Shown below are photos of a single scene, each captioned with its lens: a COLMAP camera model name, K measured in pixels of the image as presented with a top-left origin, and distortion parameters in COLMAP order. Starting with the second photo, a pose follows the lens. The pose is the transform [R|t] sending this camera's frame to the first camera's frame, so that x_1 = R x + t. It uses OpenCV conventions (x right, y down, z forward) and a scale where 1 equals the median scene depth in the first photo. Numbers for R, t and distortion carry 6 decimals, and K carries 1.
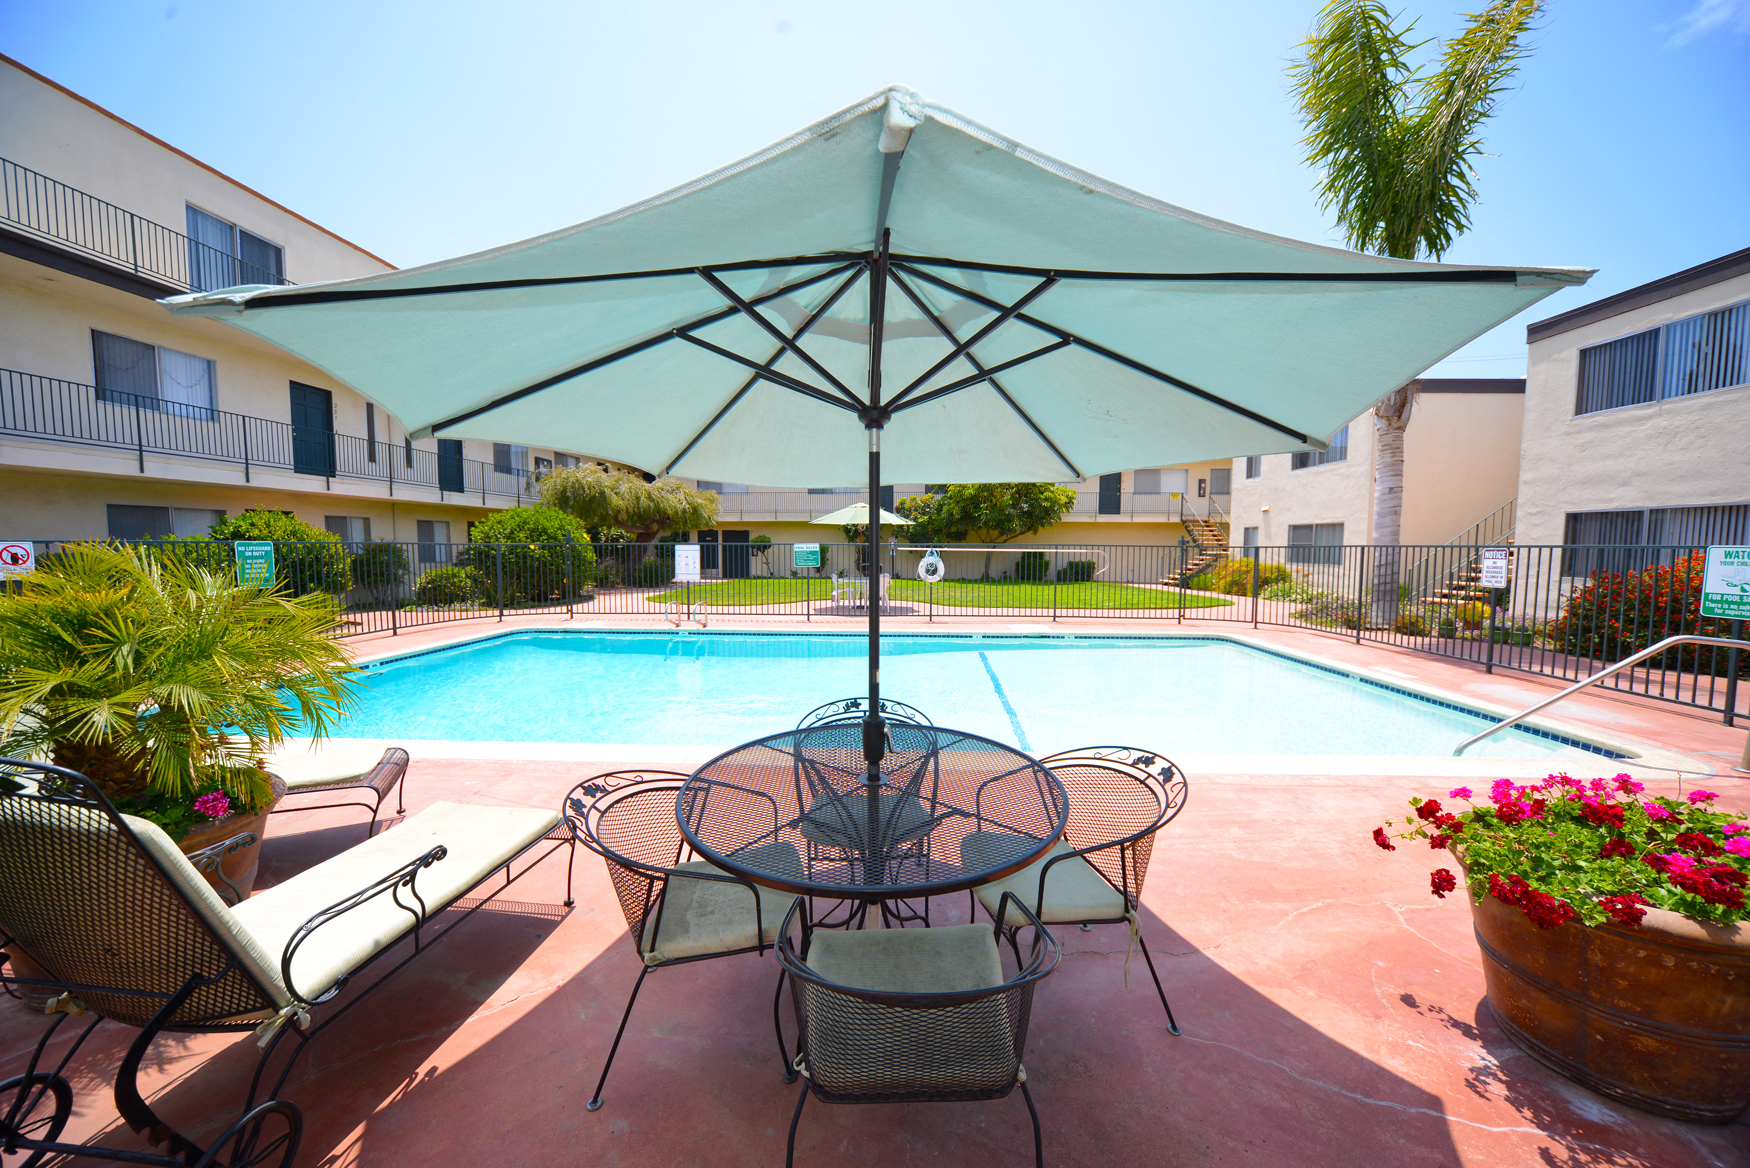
lens RADIAL K [[597.8, 0, 881.8], [0, 597.8, 592.3], [0, 0, 1]] dist [-0.013818, 0.000220]
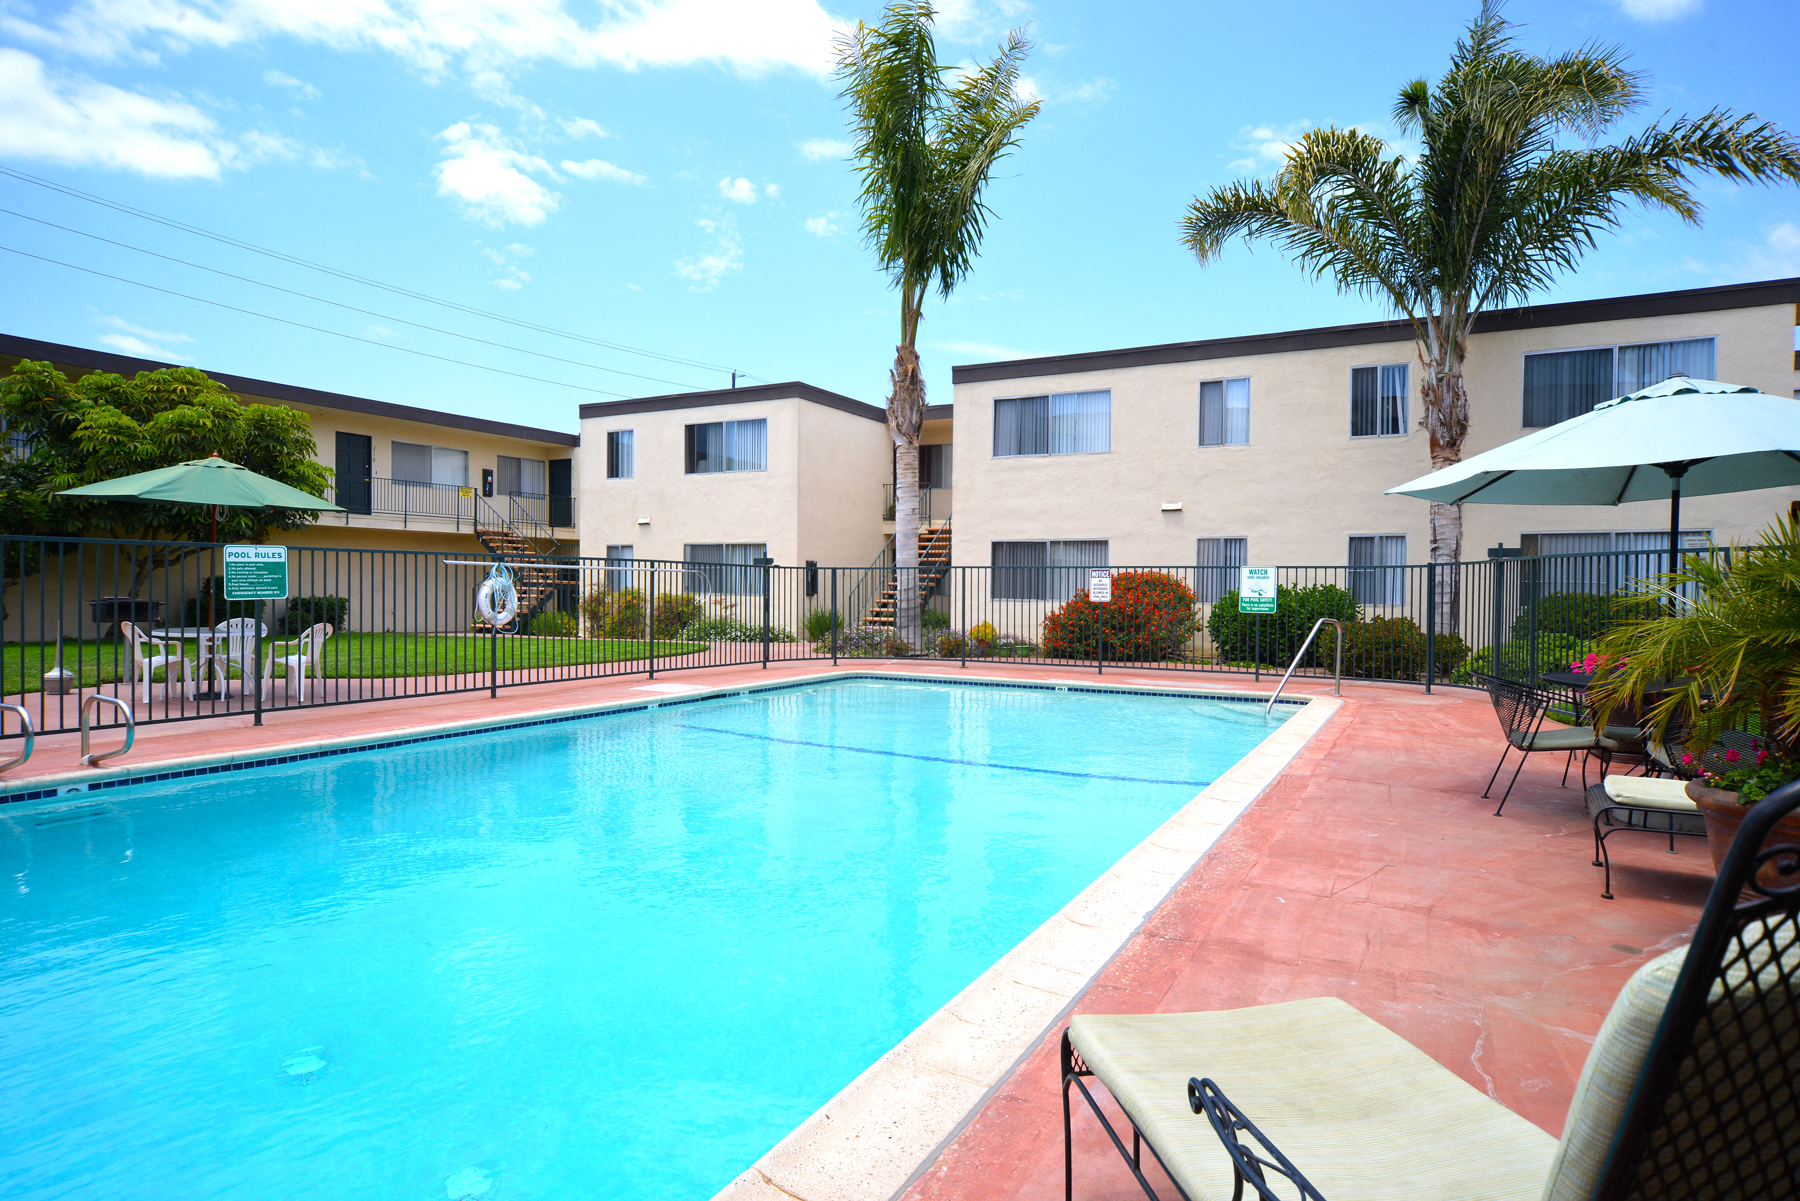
lens RADIAL K [[1031.0, 0, 894.5], [0, 1031.0, 598.8], [0, 0, 1]] dist [0.011669, 0.000889]
pose [[0.432737, -0.010027, 0.901464, -0.591024], [0.064503, 0.997720, -0.019866, 0.001593], [-0.899209, 0.066744, 0.432398, 0.273361]]
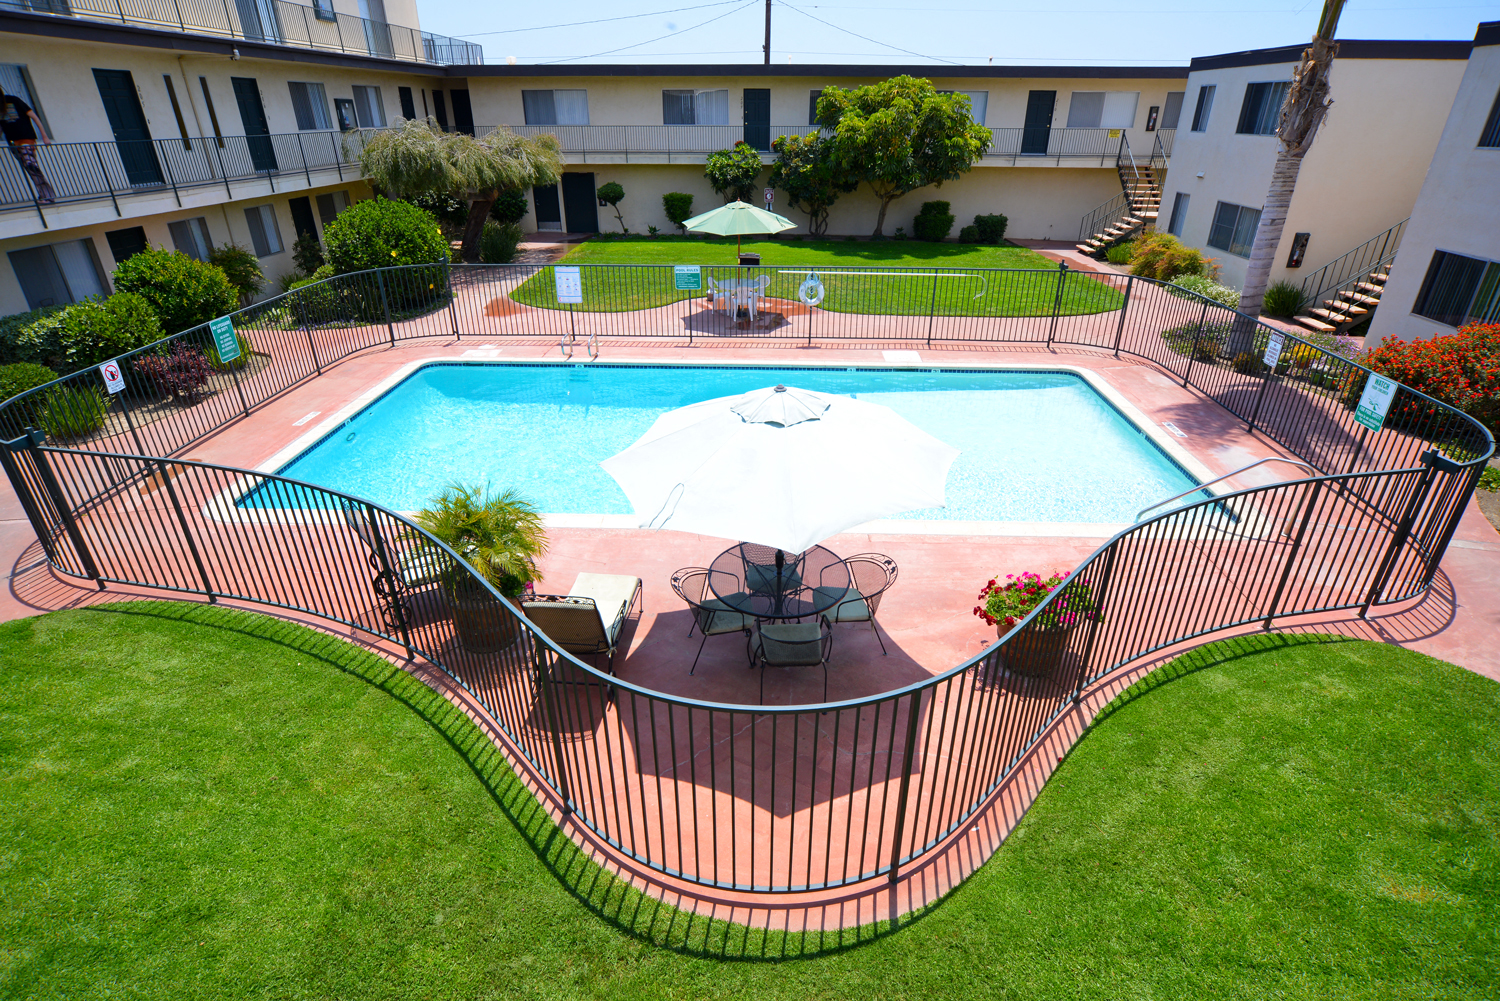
lens RADIAL K [[769.1, 0, 753.7], [0, 769.1, 502.1], [0, 0, 1]] dist [-0.000312, 0.001424]
pose [[0.999971, -0.004269, 0.006351, -0.024488], [0.001460, 0.921112, 0.389294, -0.217170], [-0.007511, -0.389273, 0.921092, -0.334674]]
